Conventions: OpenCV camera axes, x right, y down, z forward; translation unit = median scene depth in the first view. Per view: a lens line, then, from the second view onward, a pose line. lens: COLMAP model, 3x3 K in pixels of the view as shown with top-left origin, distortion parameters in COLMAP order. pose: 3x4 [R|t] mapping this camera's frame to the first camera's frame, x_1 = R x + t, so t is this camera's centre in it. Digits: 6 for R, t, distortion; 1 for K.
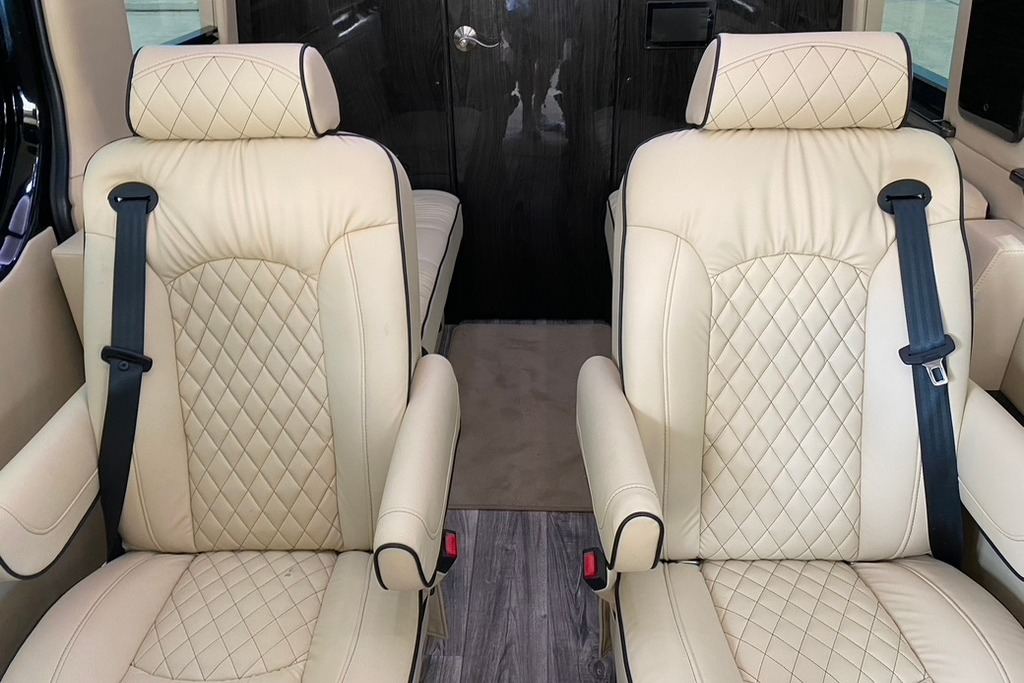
lens RADIAL K [[756.6, 0, 499.5], [0, 756.6, 340.2], [0, 0, 1]] dist [0.007669, -0.000652]
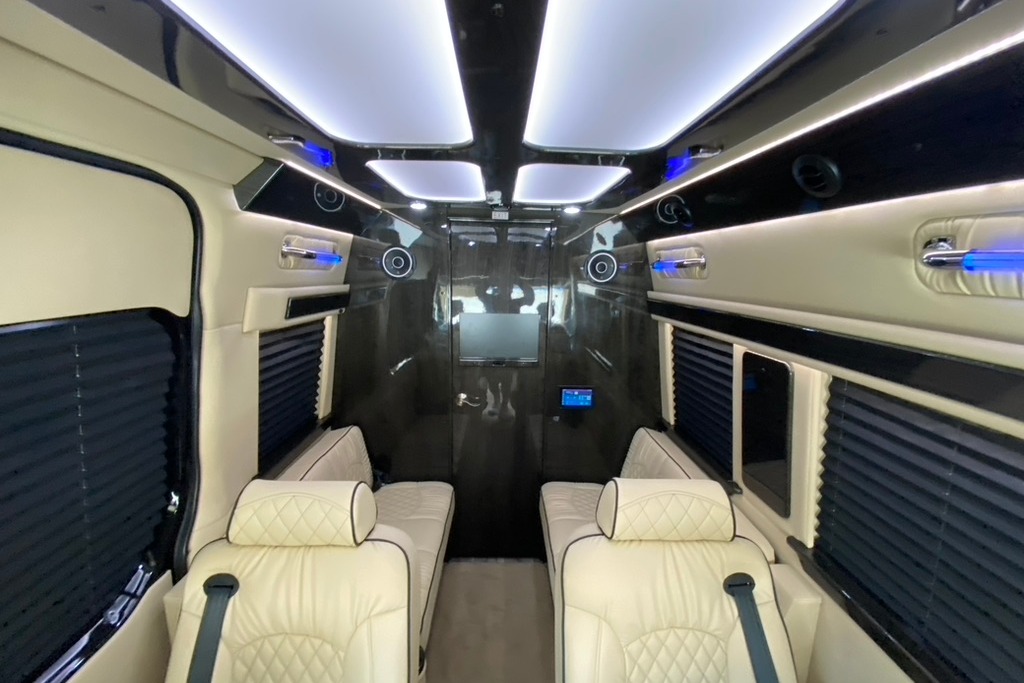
lens RADIAL K [[399.1, 0, 511.2], [0, 399.1, 346.5], [0, 0, 1]] dist [0.005825, -0.015157]
pose [[0.996052, 0.033782, 0.082089, -0.017414], [-0.002750, 0.936054, -0.351845, -0.347639], [-0.088726, 0.350231, 0.932452, 0.101200]]
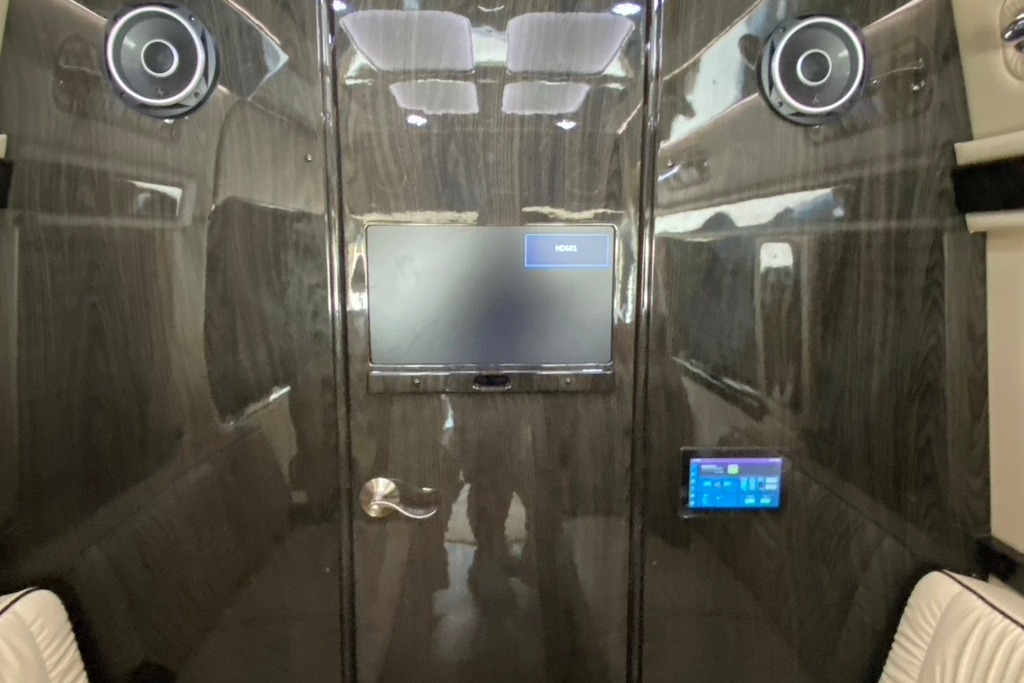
lens RADIAL K [[662.8, 0, 513.7], [0, 662.8, 349.7], [0, 0, 1]] dist [0.013217, 0.002353]
pose [[0.995824, 0.016618, 0.089770, 0.020655], [0.018474, 0.926274, -0.376399, -0.583971], [-0.089407, 0.376485, 0.922098, 0.886049]]
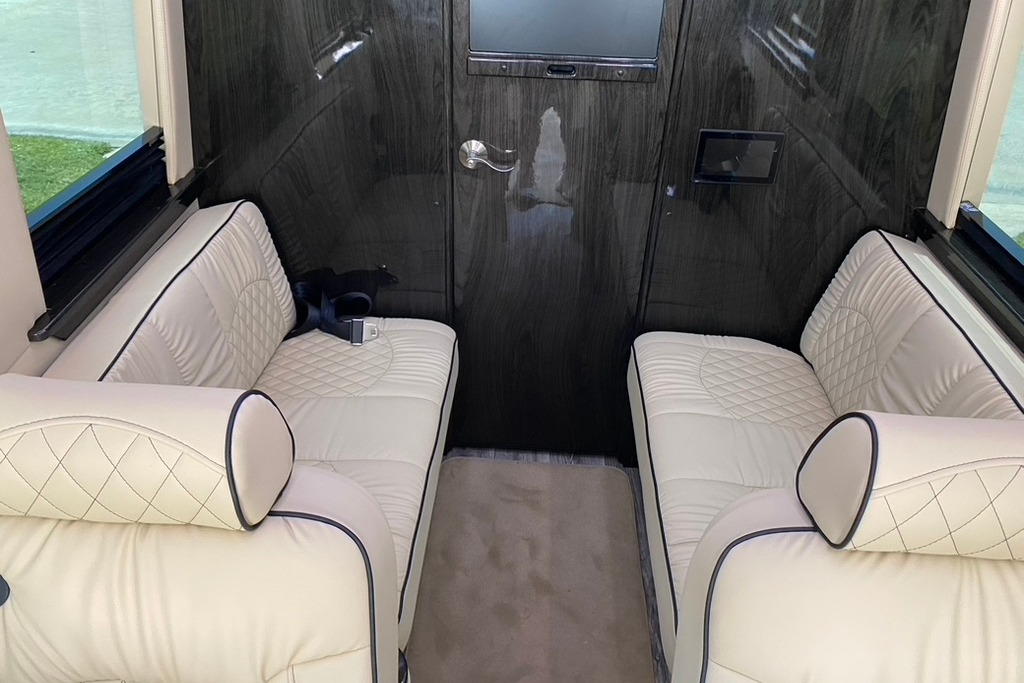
lens RADIAL K [[760.7, 0, 504.3], [0, 760.7, 334.0], [0, 0, 1]] dist [0.009606, -0.001254]
pose [[0.998348, 0.049815, 0.028648, -0.048605], [-0.051024, 0.997765, 0.043152, -0.460832], [-0.026434, -0.044543, 0.998658, 0.331029]]
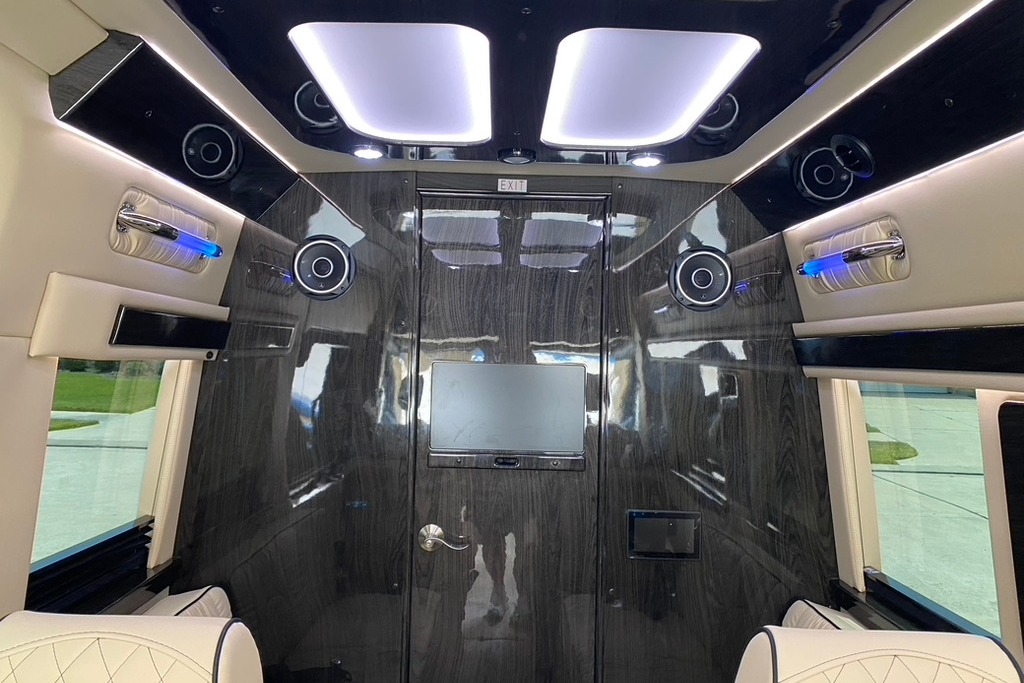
lens RADIAL K [[756.6, 0, 499.5], [0, 756.6, 340.2], [0, 0, 1]] dist [0.007669, -0.000652]
pose [[0.997247, 0.055225, 0.049475, -0.040802], [-0.020346, 0.845470, -0.533636, -0.218234], [-0.071300, 0.531160, 0.844266, 0.190224]]
